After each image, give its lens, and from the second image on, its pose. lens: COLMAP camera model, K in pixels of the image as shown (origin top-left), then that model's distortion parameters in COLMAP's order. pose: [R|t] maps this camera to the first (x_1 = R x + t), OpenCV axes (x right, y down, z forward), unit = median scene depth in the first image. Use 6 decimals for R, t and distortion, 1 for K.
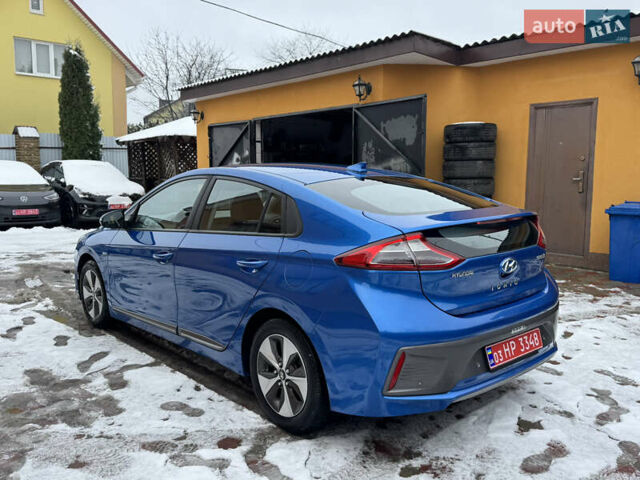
lens RADIAL K [[593.6, 0, 320.0], [0, 593.6, 240.0], [0, 0, 1]] dist [0.157185, -0.317296]
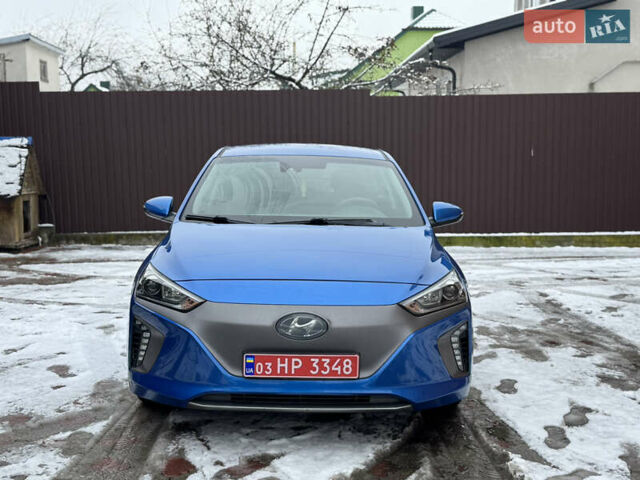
lens RADIAL K [[796.0, 0, 317.9], [0, 796.0, 236.1], [0, 0, 1]] dist [0.186043, -0.420096]
pose [[-0.775161, -0.079984, 0.626680, -0.921402], [0.063267, 0.977139, 0.202971, -0.248147], [-0.628588, 0.196984, -0.752379, 2.003759]]
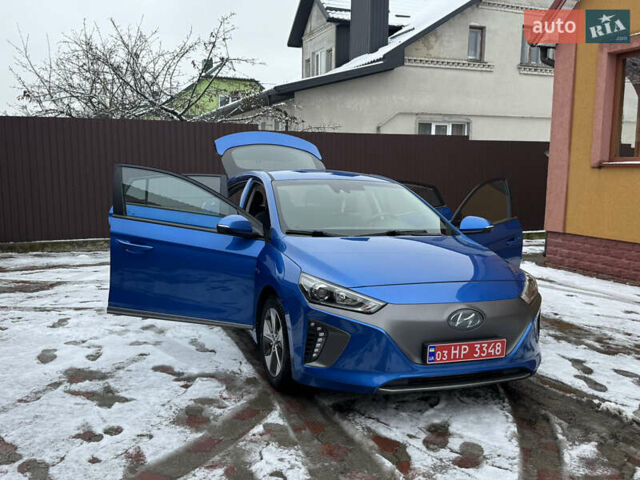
lens RADIAL K [[593.6, 0, 320.0], [0, 593.6, 240.0], [0, 0, 1]] dist [0.157185, -0.317296]
pose [[-0.946359, -0.062594, 0.316997, -0.472983], [0.011598, 0.973845, 0.226917, -0.268603], [-0.322909, 0.218422, -0.920881, 2.160599]]
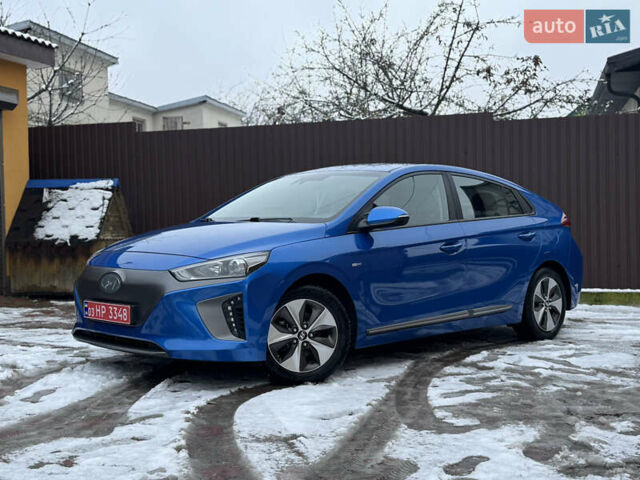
lens RADIAL K [[850.0, 0, 320.0], [0, 850.0, 240.0], [0, 0, 1]] dist [0.108038, -0.061848]
pose [[-0.571683, -0.021129, 0.820203, -1.010572], [0.097934, 0.990764, 0.093783, -0.103225], [-0.814609, 0.133940, -0.564333, 1.588926]]
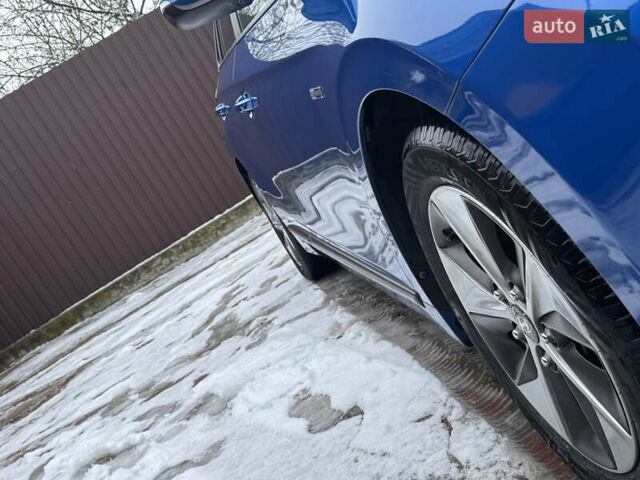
lens RADIAL K [[796.0, 0, 317.9], [0, 796.0, 236.1], [0, 0, 1]] dist [0.186043, -0.420096]
pose [[-0.762070, 0.347732, 0.546197, -0.239063], [0.541414, 0.804882, 0.242974, -0.043227], [-0.355134, 0.480882, -0.801643, 1.621608]]
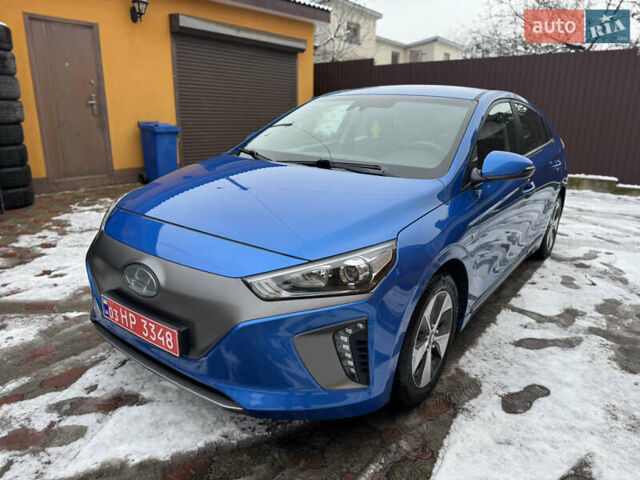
lens RADIAL K [[453.9, 0, 321.6], [0, 453.9, 238.7], [0, 0, 1]] dist [0.007931, -0.002058]
pose [[-0.225608, -0.280215, 0.933049, -0.806345], [0.090131, 0.947630, 0.306388, -0.138186], [-0.970040, 0.153220, -0.188537, 1.344991]]
